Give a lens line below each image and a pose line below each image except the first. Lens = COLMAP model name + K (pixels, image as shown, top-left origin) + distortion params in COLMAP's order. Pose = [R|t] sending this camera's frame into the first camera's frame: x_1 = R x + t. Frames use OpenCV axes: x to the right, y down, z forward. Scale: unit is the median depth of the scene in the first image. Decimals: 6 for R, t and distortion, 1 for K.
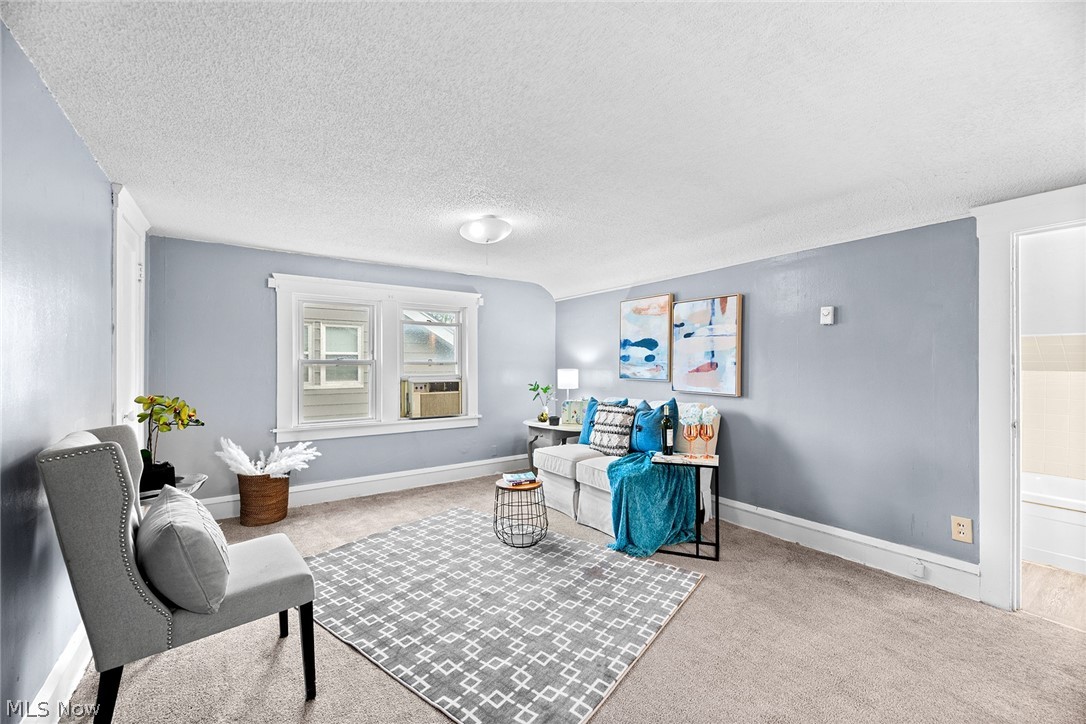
lens RADIAL K [[441.5, 0, 552.5], [0, 441.5, 367.0], [0, 0, 1]] dist [-0.001285, -0.001739]
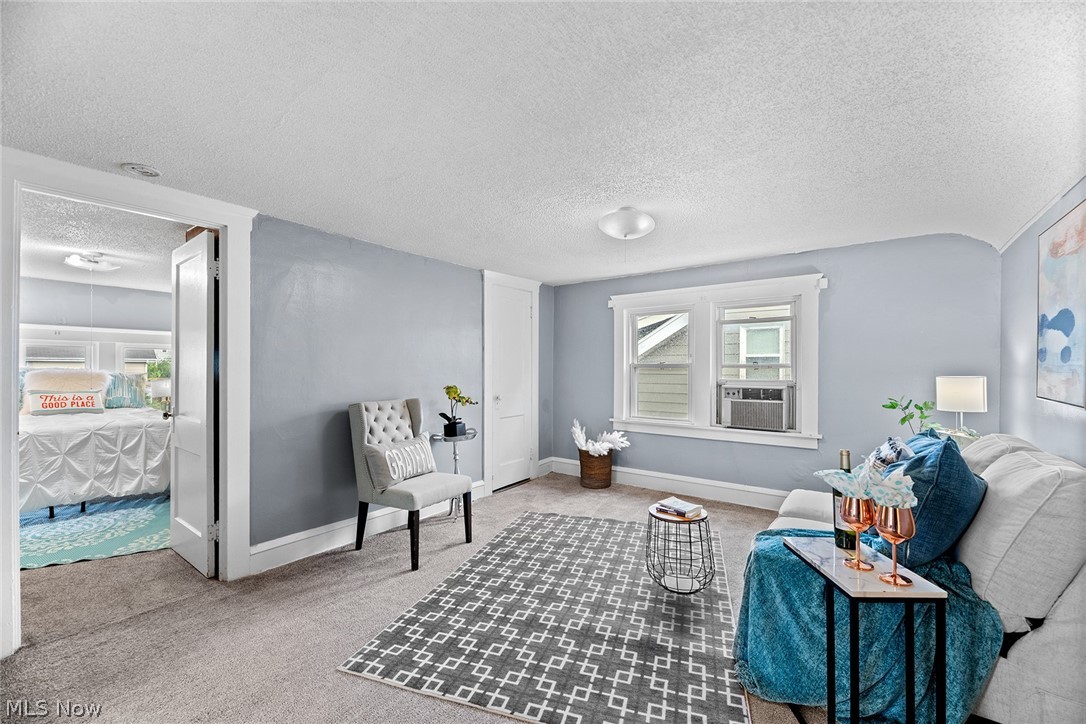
lens RADIAL K [[441.5, 0, 540.8], [0, 441.5, 365.0], [0, 0, 1]] dist [-0.001285, -0.001739]
pose [[0.309081, -0.004197, -0.951027, 0.550459], [-0.003410, 0.999979, -0.005521, -0.006240], [0.951030, 0.004949, 0.309060, 0.434565]]
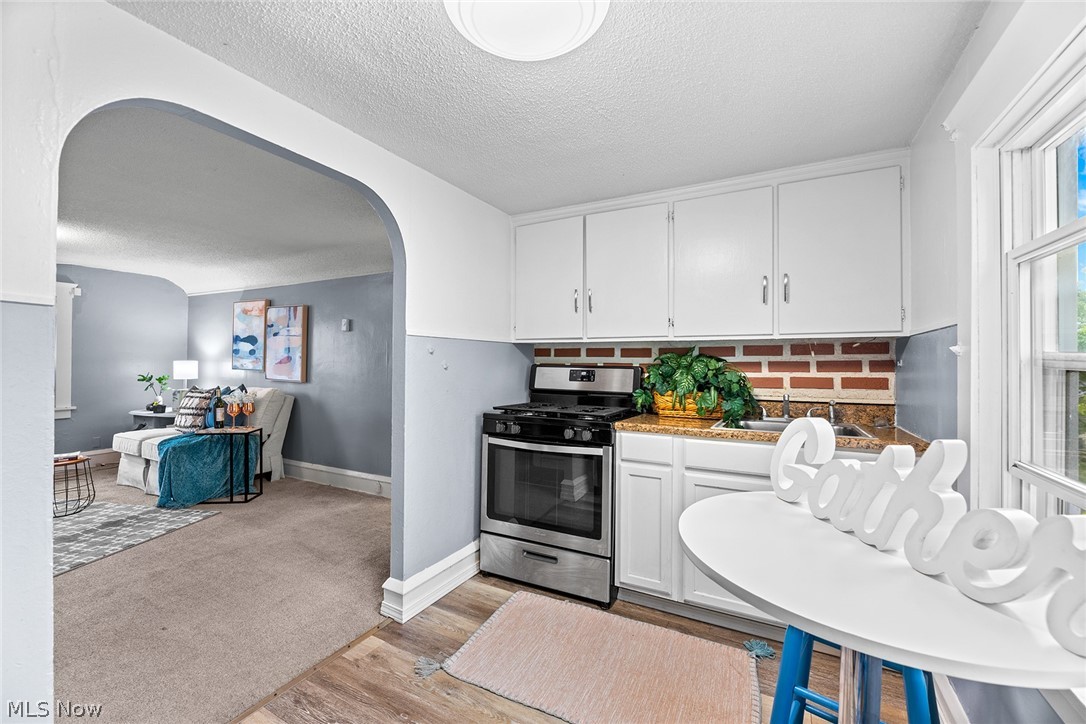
lens RADIAL K [[441.5, 0, 549.4], [0, 441.5, 358.5], [0, 0, 1]] dist [-0.001285, -0.001739]
pose [[0.889201, 0.010365, 0.457400, 0.452637], [-0.008481, 0.999945, -0.006173, -0.002606], [-0.457439, 0.001610, 0.889240, -0.493346]]
